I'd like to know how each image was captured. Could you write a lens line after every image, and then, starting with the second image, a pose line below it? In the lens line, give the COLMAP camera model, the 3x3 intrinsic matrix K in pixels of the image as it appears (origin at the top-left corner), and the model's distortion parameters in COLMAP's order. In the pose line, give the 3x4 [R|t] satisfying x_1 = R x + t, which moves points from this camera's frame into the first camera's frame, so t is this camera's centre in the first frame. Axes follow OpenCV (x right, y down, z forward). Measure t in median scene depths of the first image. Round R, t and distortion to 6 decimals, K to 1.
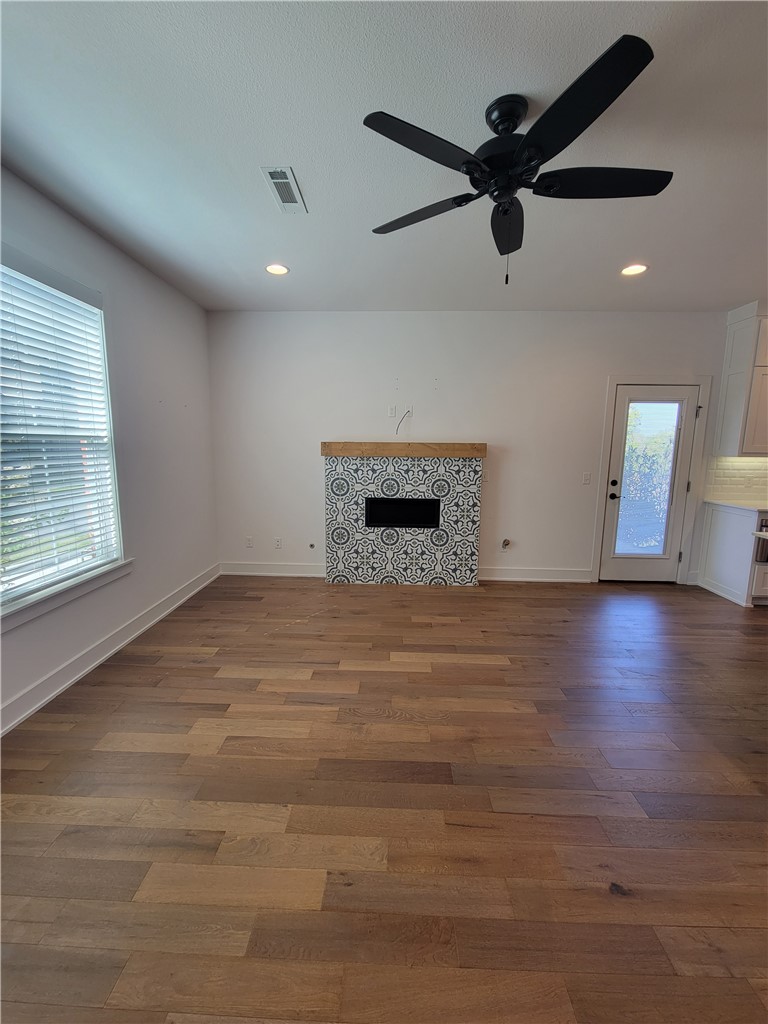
lens RADIAL K [[418.7, 0, 383.7], [0, 418.7, 509.8], [0, 0, 1]] dist [-0.001429, -0.001113]
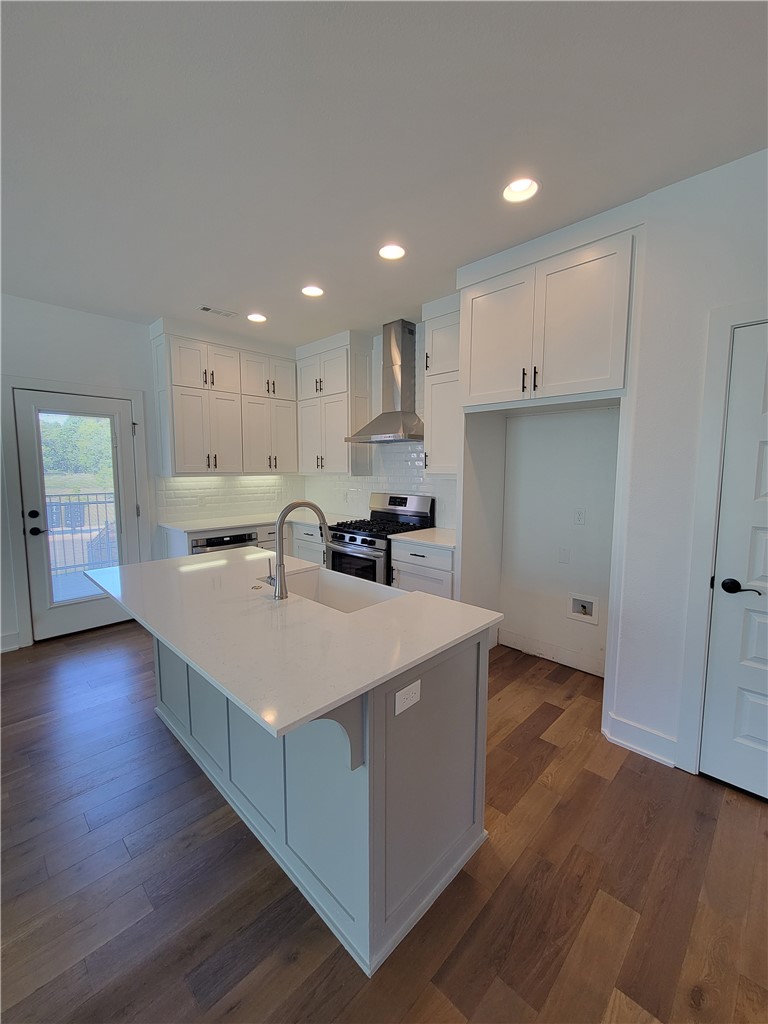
lens RADIAL K [[418.7, 0, 387.2], [0, 418.7, 510.4], [0, 0, 1]] dist [-0.001429, -0.001113]
pose [[0.676401, -0.084630, 0.731655, 0.436459], [0.118287, 0.992964, 0.005502, 0.002301], [-0.726973, 0.082823, 0.681653, -0.009892]]
